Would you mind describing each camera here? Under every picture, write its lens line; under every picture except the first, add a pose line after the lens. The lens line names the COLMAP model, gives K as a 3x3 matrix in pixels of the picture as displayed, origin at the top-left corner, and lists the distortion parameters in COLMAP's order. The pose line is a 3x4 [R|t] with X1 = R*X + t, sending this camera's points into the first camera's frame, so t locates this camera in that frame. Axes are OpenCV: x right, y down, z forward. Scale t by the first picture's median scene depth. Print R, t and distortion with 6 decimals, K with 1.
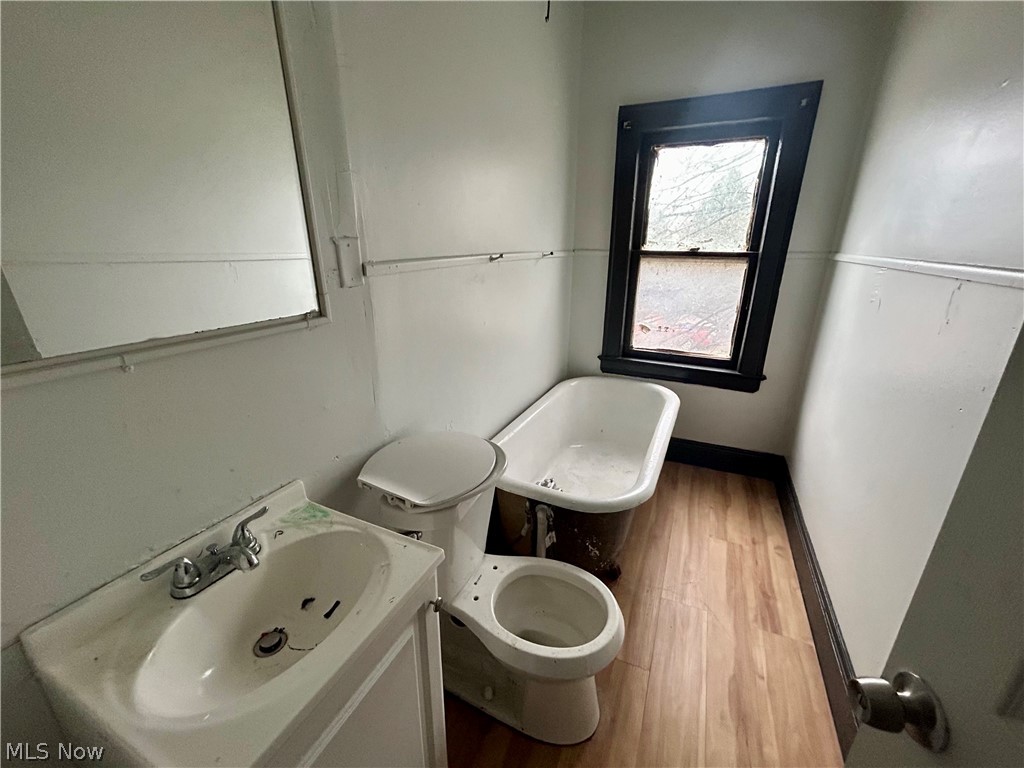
lens RADIAL K [[411.4, 0, 512.9], [0, 411.4, 382.3], [0, 0, 1]] dist [-0.000346, -0.000020]
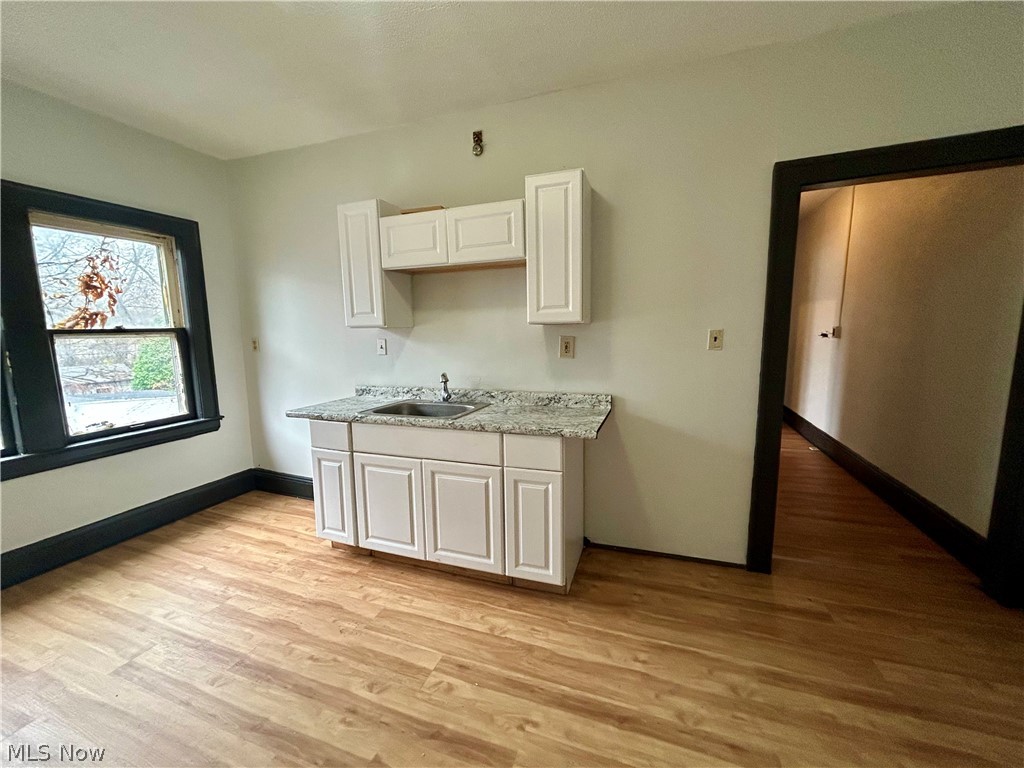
lens RADIAL K [[411.4, 0, 512.3], [0, 411.4, 383.0], [0, 0, 1]] dist [-0.000346, -0.000020]
pose [[-0.090615, -0.137969, 0.986283, -0.758238], [0.333416, 0.929002, 0.160589, -0.011896], [-0.938415, 0.343394, -0.038180, 0.113286]]
